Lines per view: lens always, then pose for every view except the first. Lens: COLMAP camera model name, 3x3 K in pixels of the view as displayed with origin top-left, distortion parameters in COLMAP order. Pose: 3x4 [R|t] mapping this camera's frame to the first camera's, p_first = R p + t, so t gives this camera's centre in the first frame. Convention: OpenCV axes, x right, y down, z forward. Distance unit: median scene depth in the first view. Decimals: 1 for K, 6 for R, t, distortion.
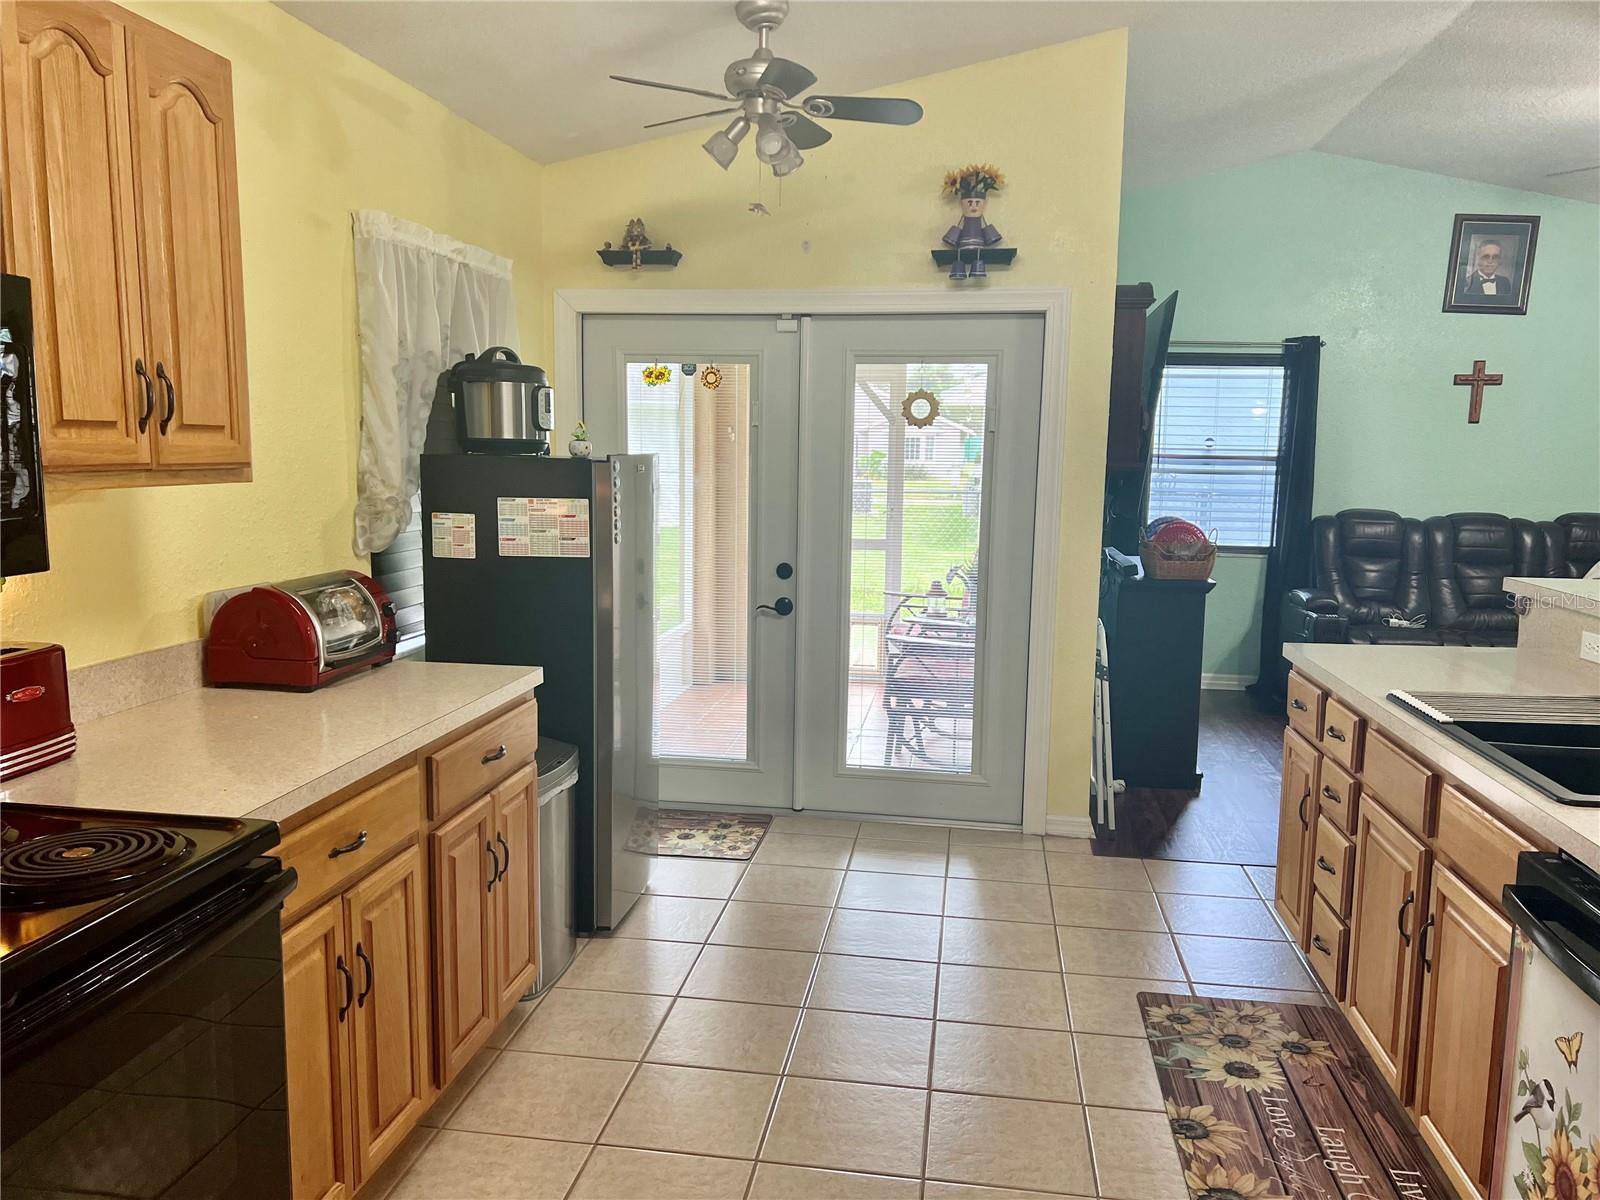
lens RADIAL K [[1201.8, 0, 790.7], [0, 1201.8, 603.9], [0, 0, 1]] dist [0.038014, -0.049468]
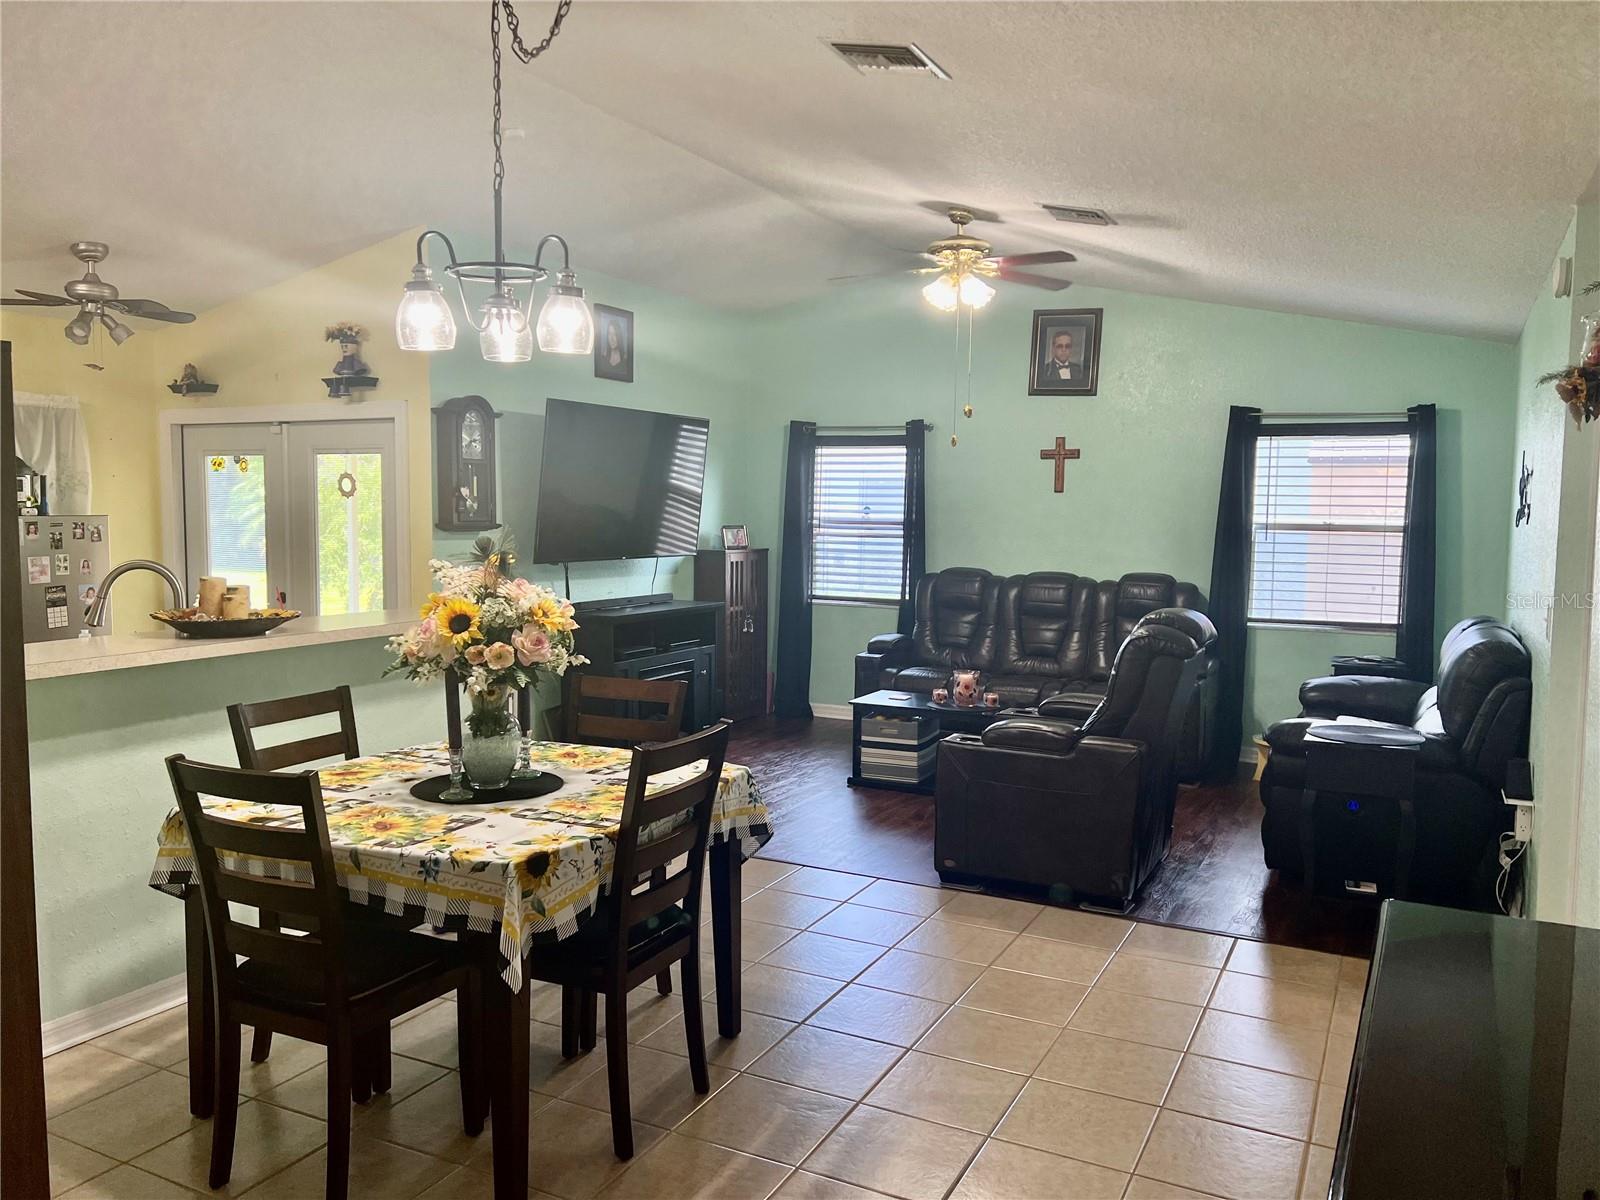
lens RADIAL K [[1201.8, 0, 809.7], [0, 1201.8, 599.5], [0, 0, 1]] dist [0.038014, -0.049468]
pose [[0.949058, 0.021844, -0.314345, 0.707418], [-0.041165, 0.997640, -0.054959, 0.020357], [0.312402, 0.065099, 0.947717, -0.122464]]
